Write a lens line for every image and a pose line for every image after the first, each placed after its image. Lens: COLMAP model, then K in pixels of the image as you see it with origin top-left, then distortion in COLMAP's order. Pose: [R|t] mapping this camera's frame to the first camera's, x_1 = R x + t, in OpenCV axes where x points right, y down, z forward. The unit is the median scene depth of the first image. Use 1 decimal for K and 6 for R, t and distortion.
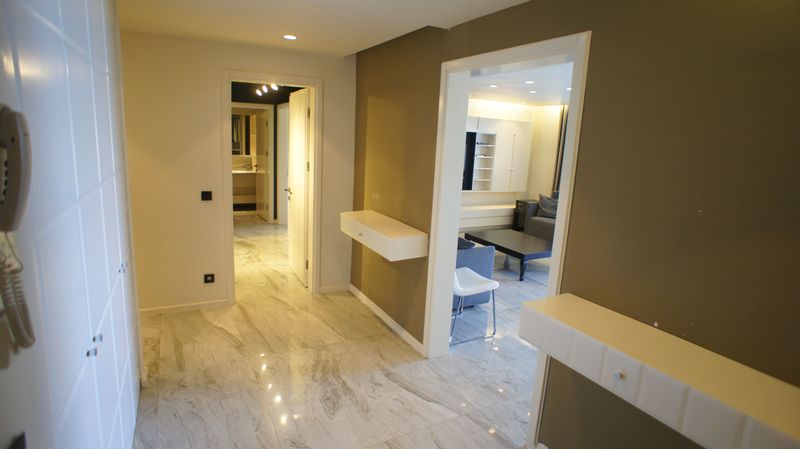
lens RADIAL K [[423.6, 0, 399.0], [0, 423.6, 217.8], [0, 0, 1]] dist [-0.079891, 0.052142]
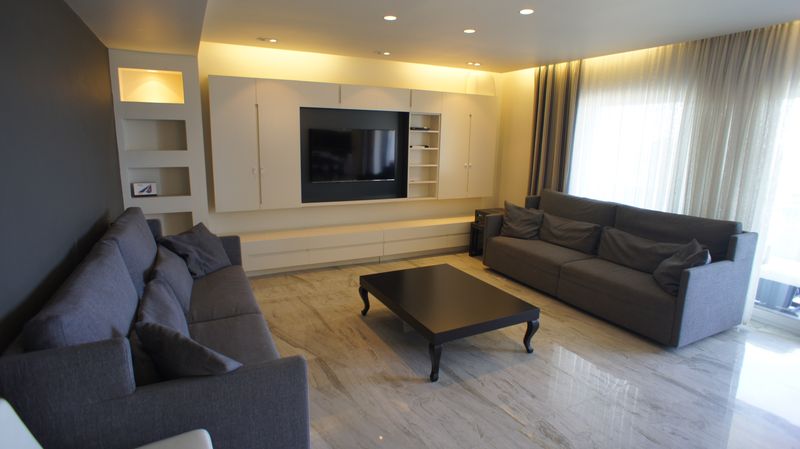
lens RADIAL K [[423.6, 0, 399.0], [0, 423.6, 217.8], [0, 0, 1]] dist [-0.079891, 0.052142]
pose [[0.999355, -0.026628, -0.024078, 0.331503], [0.026664, 0.999644, 0.001184, -0.064749], [0.024038, -0.001826, 0.999709, 0.602318]]
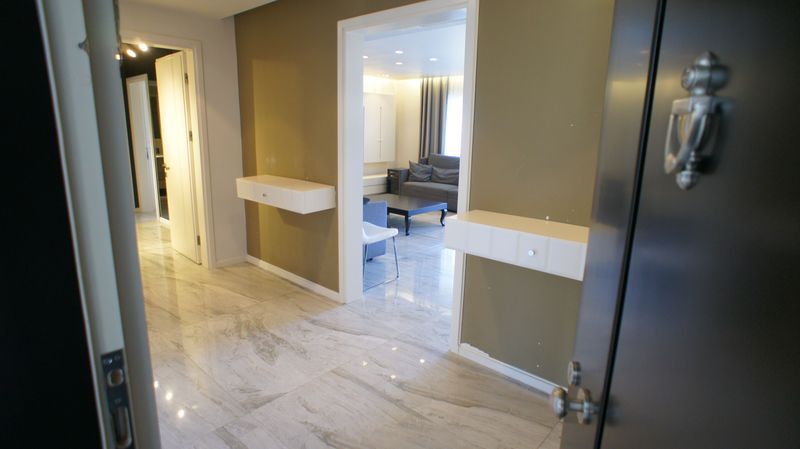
lens RADIAL K [[423.6, 0, 399.0], [0, 423.6, 217.8], [0, 0, 1]] dist [-0.079891, 0.052142]
pose [[0.941232, -0.100567, 0.322443, -0.098583], [0.089826, 0.994797, 0.048060, 0.061554], [-0.325599, -0.016272, 0.945368, -0.039205]]
